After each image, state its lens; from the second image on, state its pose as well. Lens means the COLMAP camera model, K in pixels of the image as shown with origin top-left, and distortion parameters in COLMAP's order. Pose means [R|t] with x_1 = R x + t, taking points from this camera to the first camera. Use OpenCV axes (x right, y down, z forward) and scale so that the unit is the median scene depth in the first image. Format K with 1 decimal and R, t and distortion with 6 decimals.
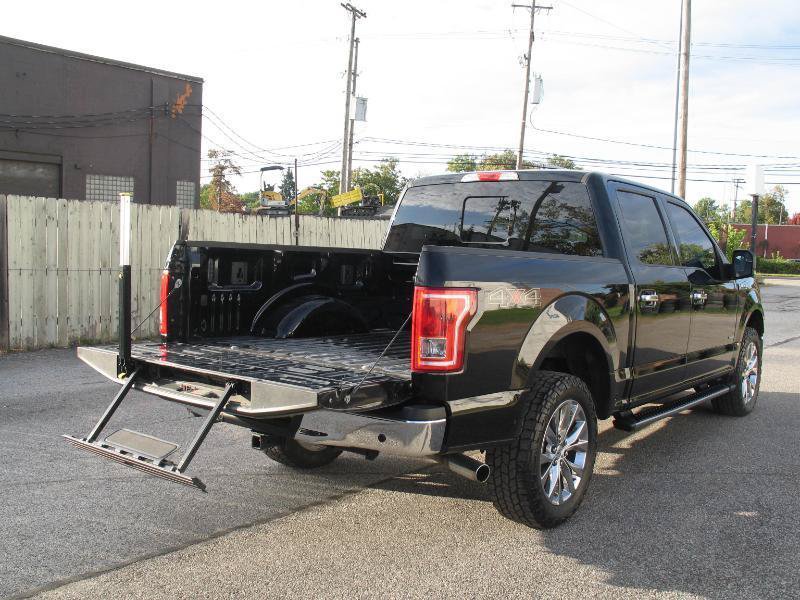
lens RADIAL K [[813.7, 0, 400.0], [0, 813.7, 300.0], [0, 0, 1]] dist [-0.190593, 0.210271]
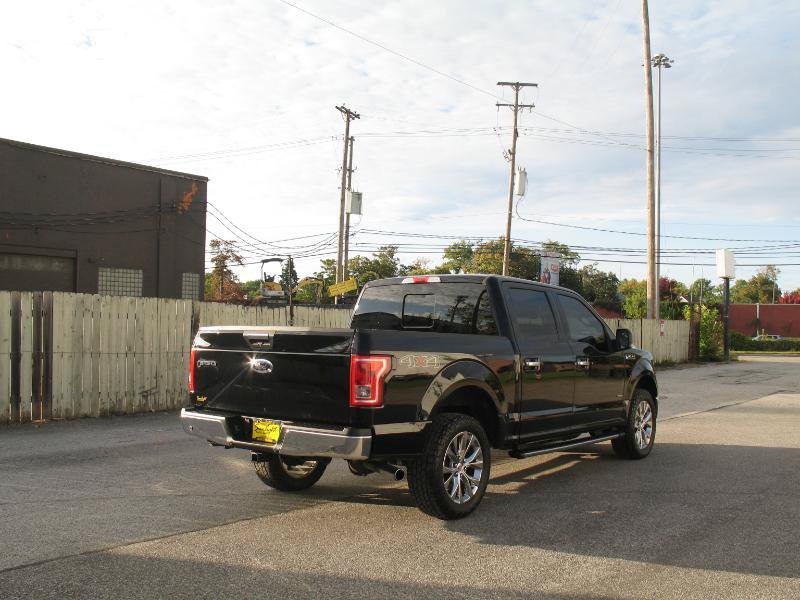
lens RADIAL K [[813.7, 0, 400.0], [0, 813.7, 300.0], [0, 0, 1]] dist [-0.190593, 0.210271]
pose [[0.999906, -0.013695, -0.001162, 0.013742], [0.013494, 0.994259, -0.106146, 0.005720], [0.002609, 0.106120, 0.994350, -0.072799]]
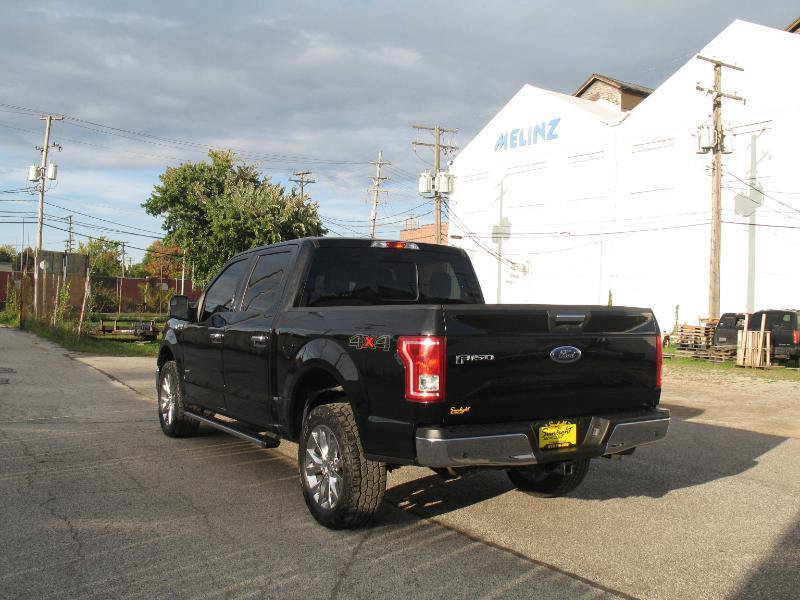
lens RADIAL K [[813.7, 0, 400.0], [0, 813.7, 300.0], [0, 0, 1]] dist [-0.190593, 0.210271]
pose [[0.318730, -0.008891, 0.947804, -0.188701], [0.046579, 0.998895, -0.006293, -0.011673], [-0.946700, 0.046154, 0.318792, 0.110624]]
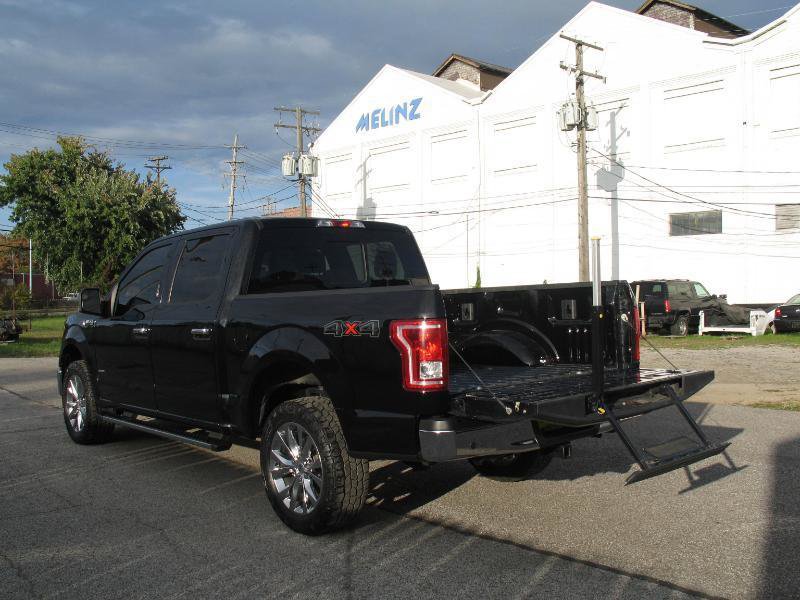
lens RADIAL K [[817.1, 0, 400.0], [0, 817.1, 300.0], [0, 0, 1]] dist [-0.196510, 0.244148]
pose [[0.151699, -0.038523, 0.987676, -0.181494], [0.086030, 0.995963, 0.025633, -0.012853], [-0.984676, 0.081081, 0.154401, 0.137111]]
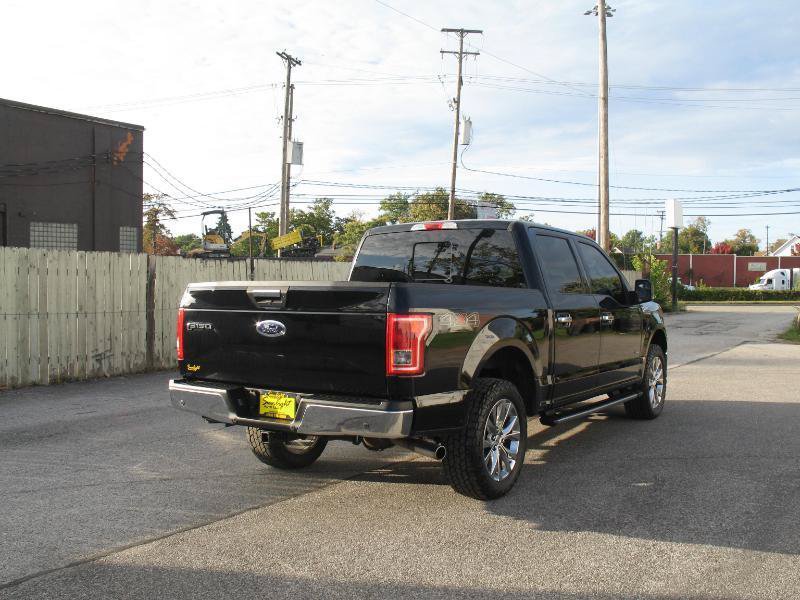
lens RADIAL K [[813.7, 0, 400.0], [0, 813.7, 300.0], [0, 0, 1]] dist [-0.190593, 0.210271]
pose [[0.996417, -0.027335, 0.080033, -0.007977], [0.031094, 0.998452, -0.046115, 0.002885], [-0.078648, 0.048438, 0.995725, -0.041582]]
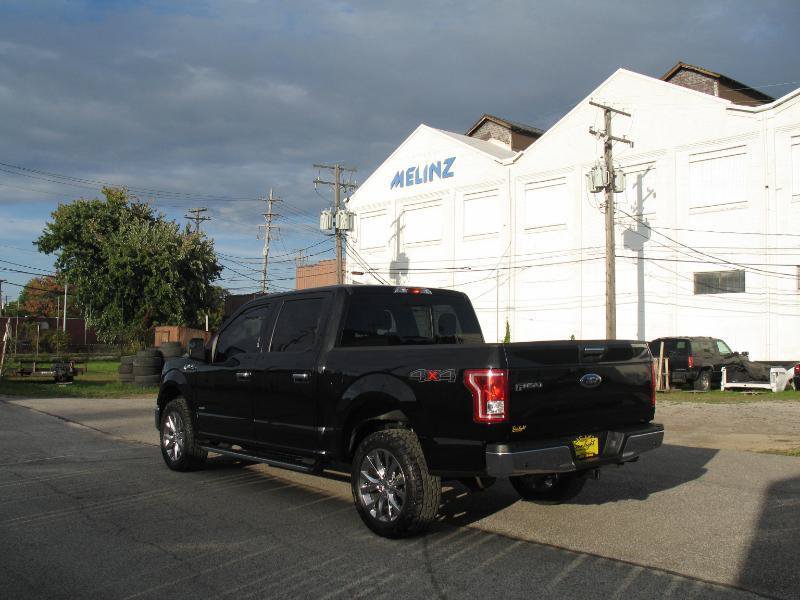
lens RADIAL K [[808.3, 0, 409.5], [0, 808.3, 300.6], [0, 0, 1]] dist [-0.195249, 0.232331]
pose [[0.174694, 0.027173, 0.984248, -0.227227], [0.067601, 0.996929, -0.039521, -0.015162], [-0.982299, 0.073440, 0.172320, 0.140243]]
